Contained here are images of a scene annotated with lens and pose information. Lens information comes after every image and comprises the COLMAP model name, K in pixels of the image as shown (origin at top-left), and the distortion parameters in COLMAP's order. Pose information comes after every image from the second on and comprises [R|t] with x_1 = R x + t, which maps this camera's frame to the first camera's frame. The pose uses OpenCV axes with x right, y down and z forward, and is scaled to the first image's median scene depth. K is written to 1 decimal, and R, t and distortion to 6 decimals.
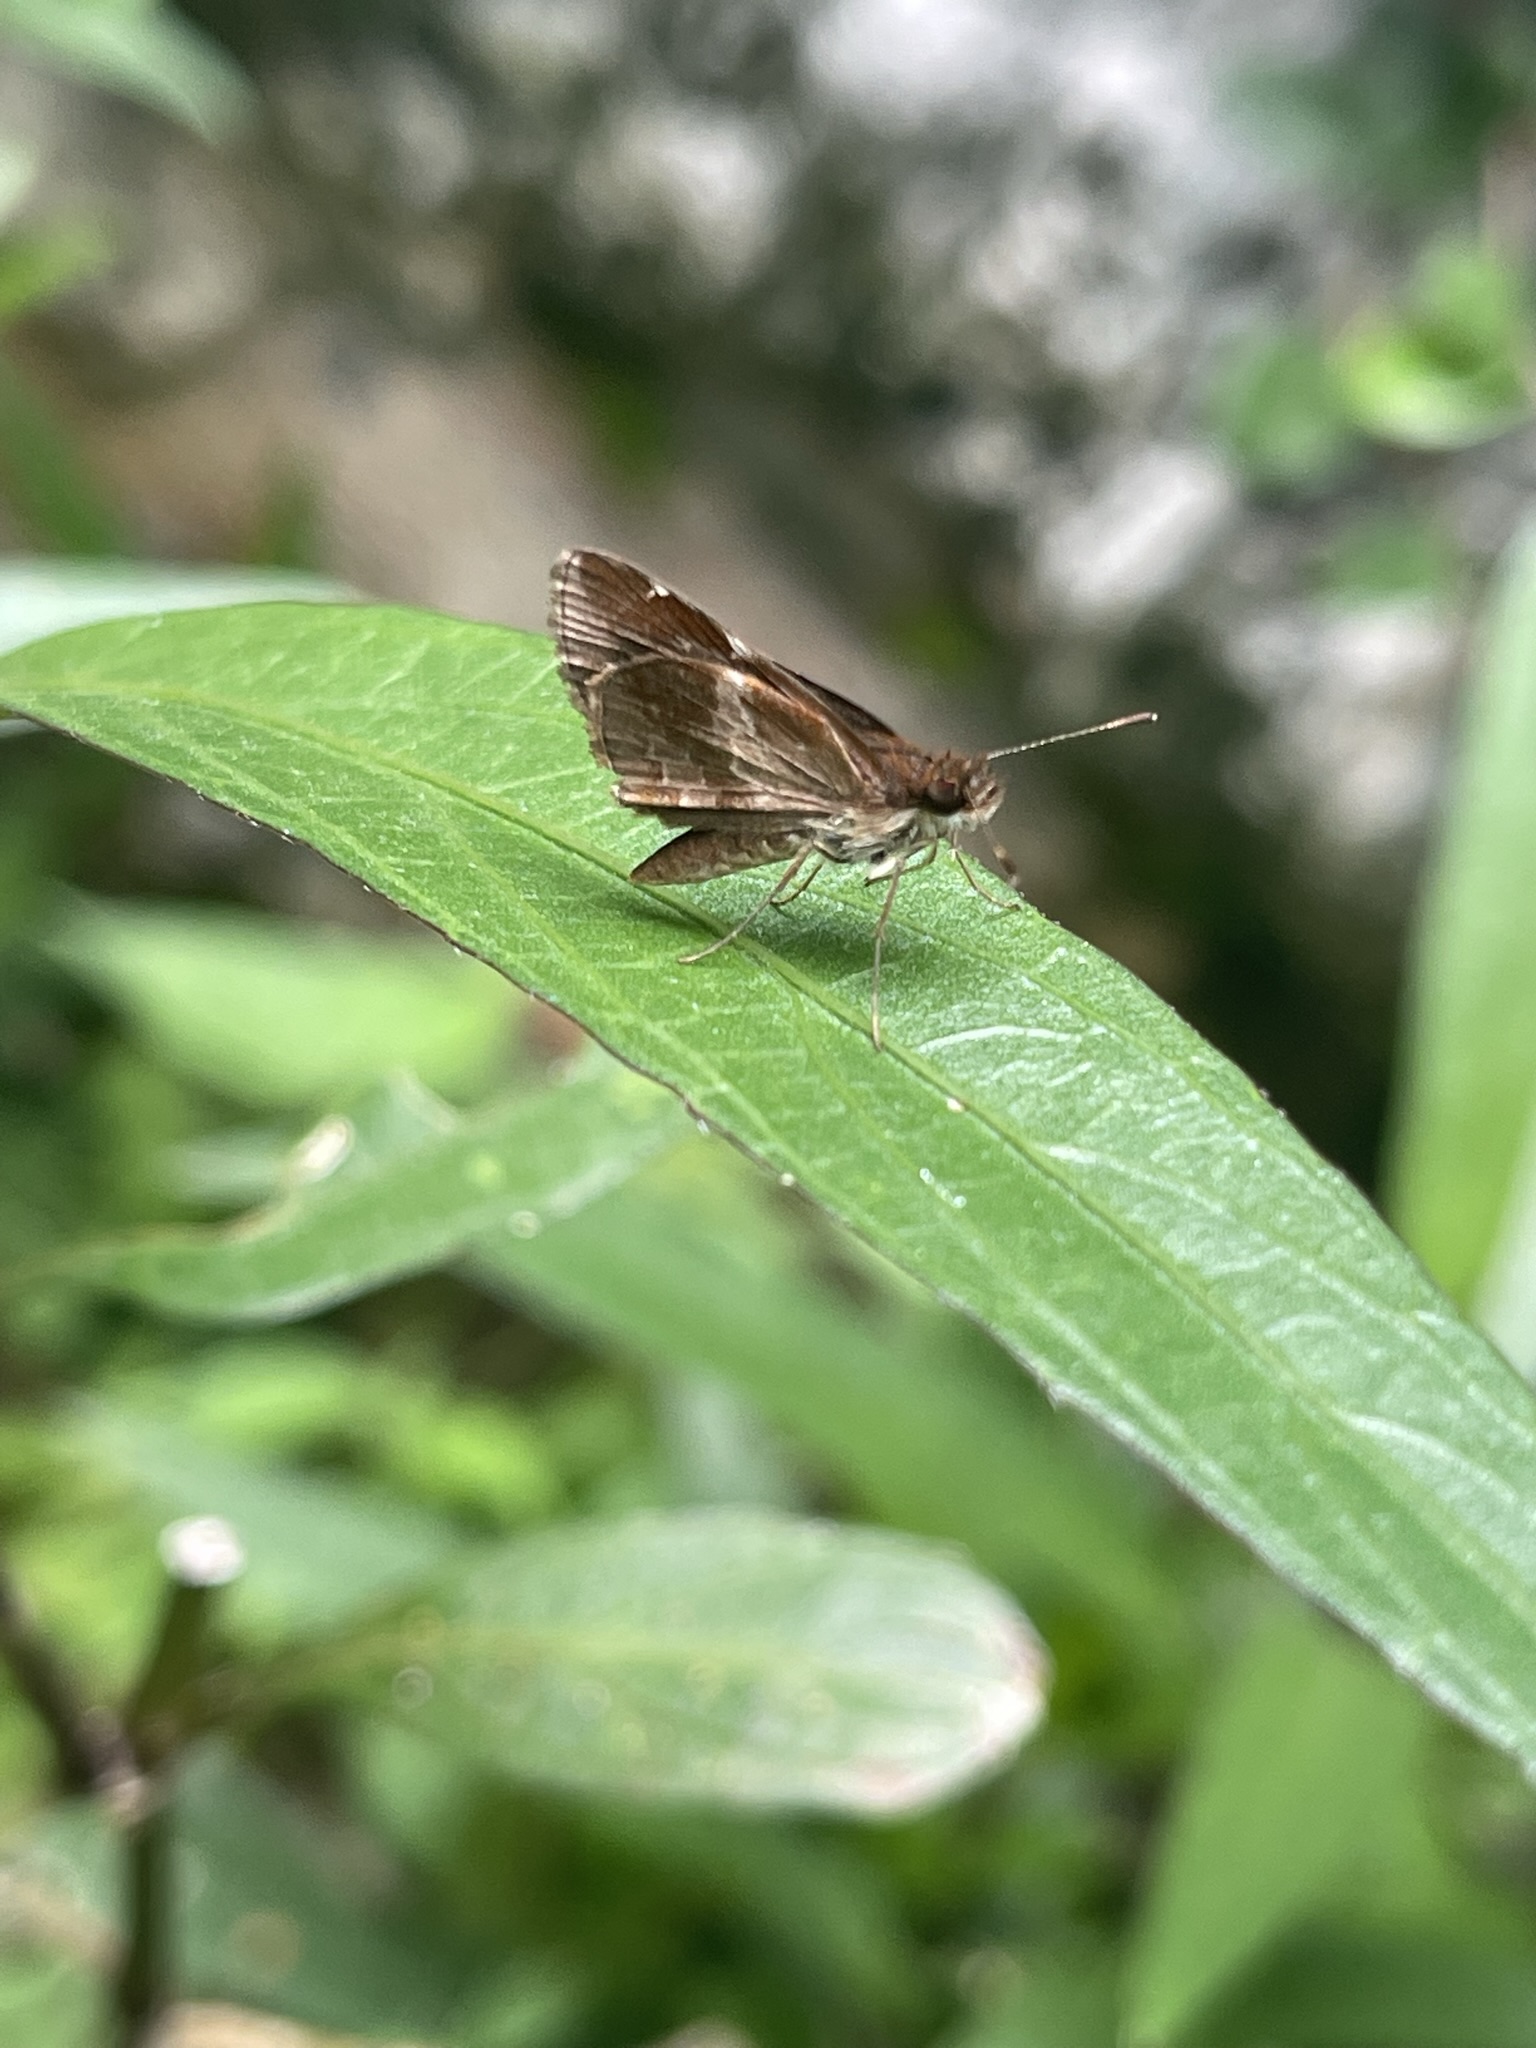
lens RADIAL K [[4260.8, 0, 768.0], [0, 4260.8, 1024.0], [0, 0, 1]] dist [0.090875, 0.460290]
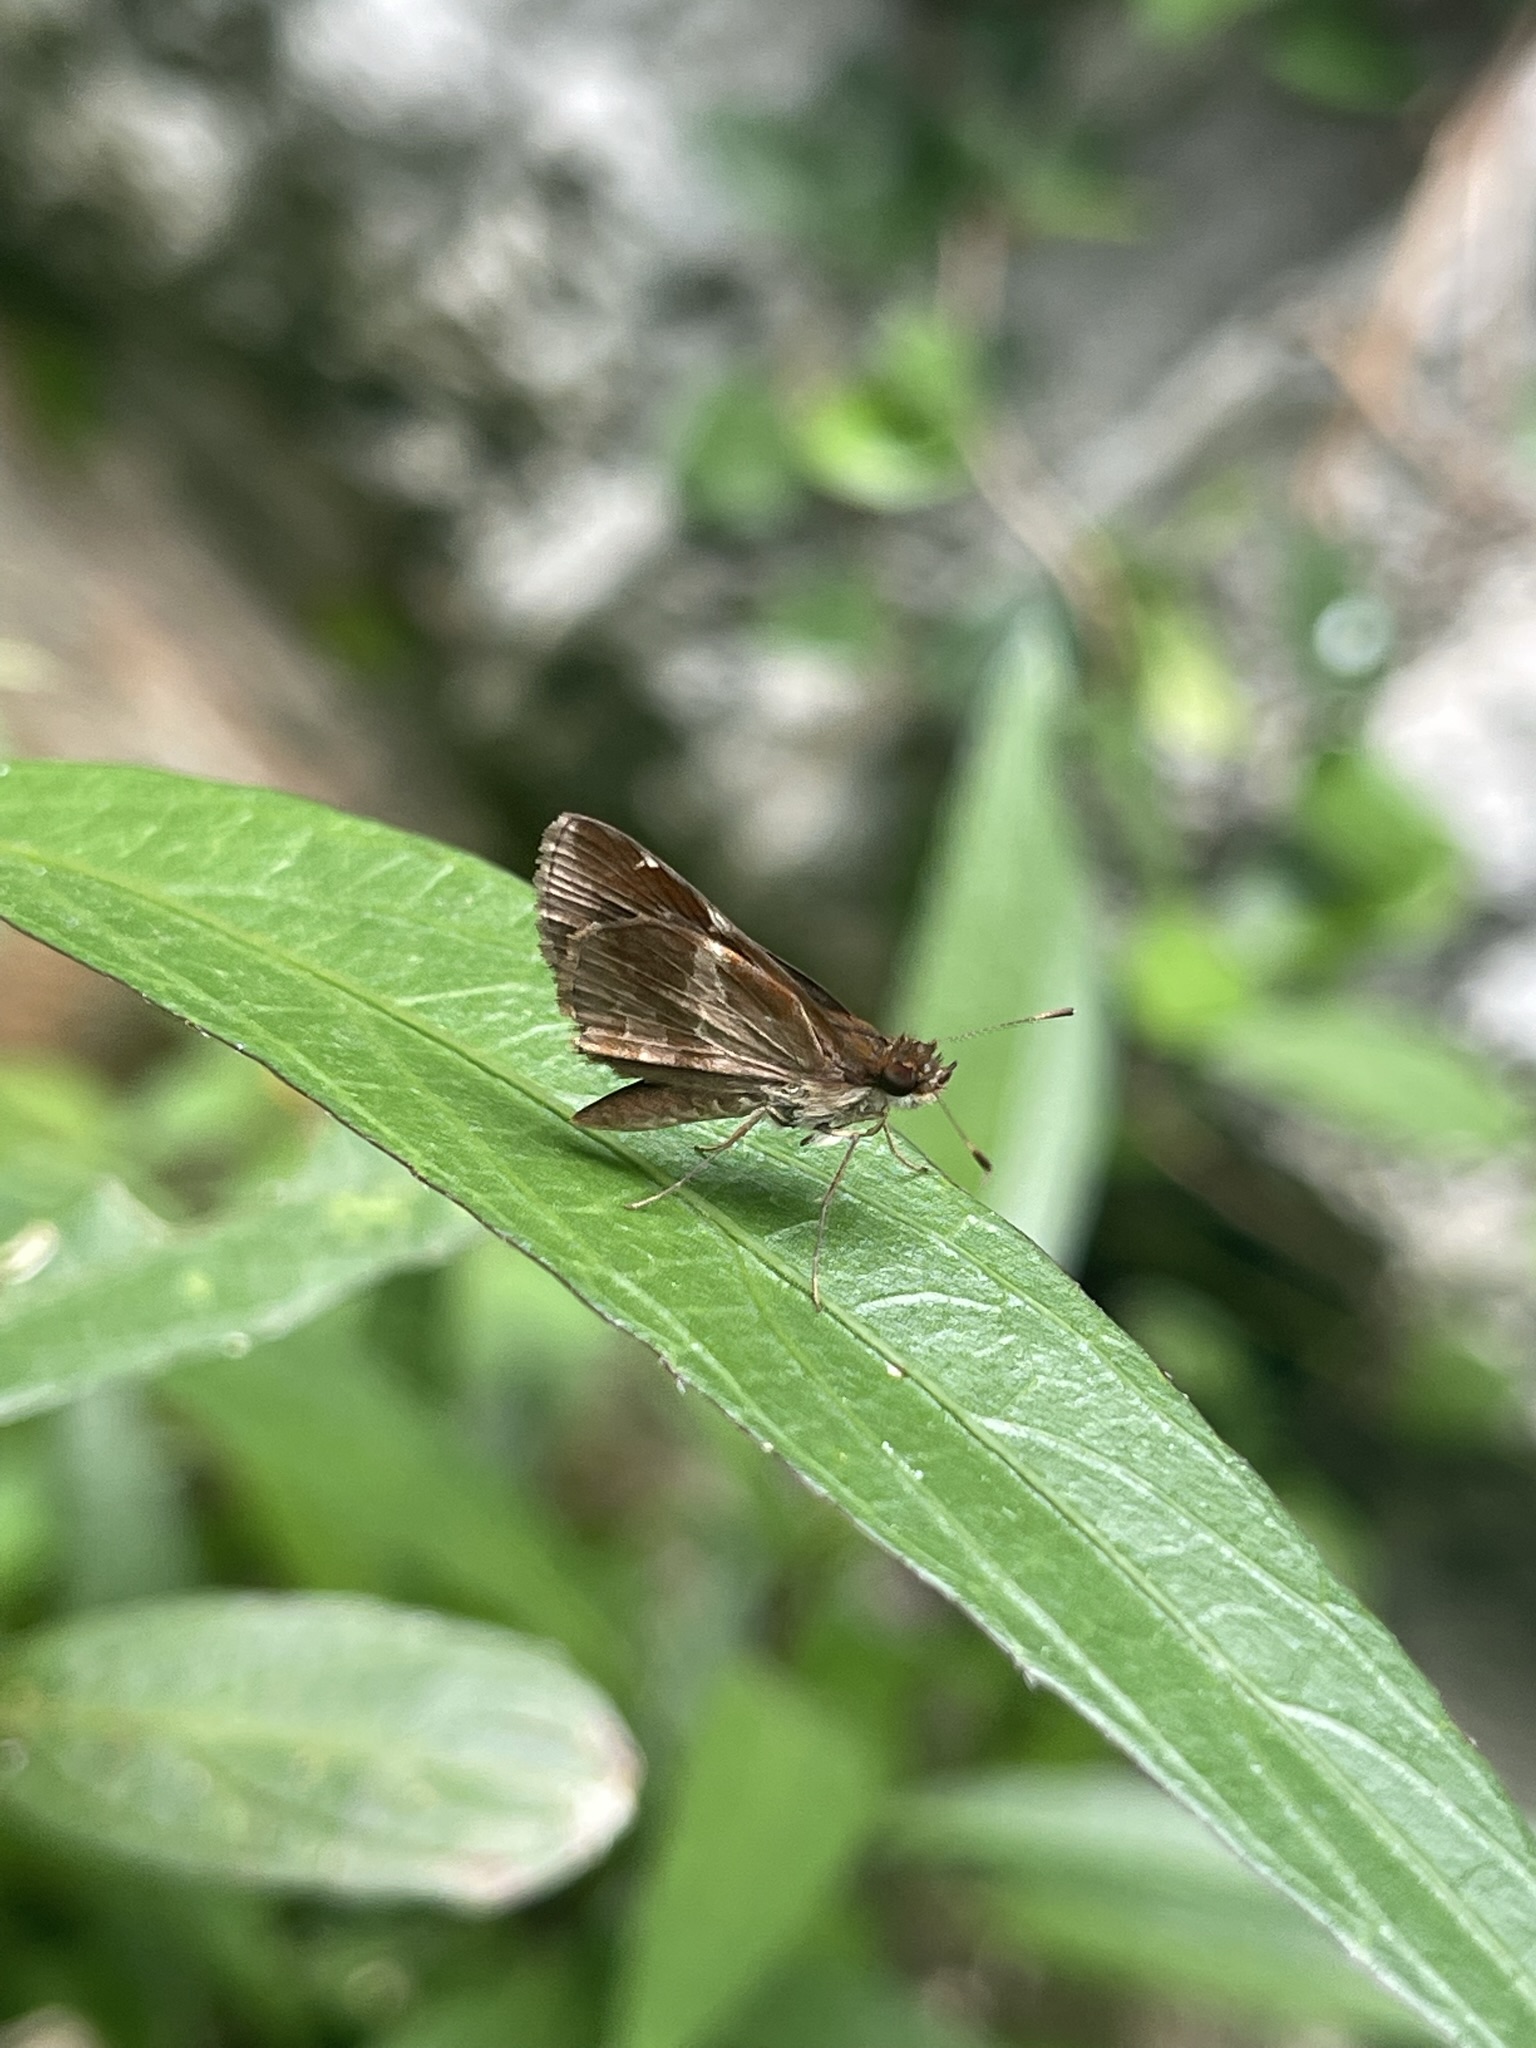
lens RADIAL K [[4302.9, 0, 768.0], [0, 4302.9, 1024.0], [0, 0, 1]] dist [0.050053, 0.290748]
pose [[0.977502, 0.074740, 0.197243, -0.199136], [-0.079826, 0.996647, 0.017953, -0.081561], [-0.195240, -0.033295, 0.980190, -0.046112]]
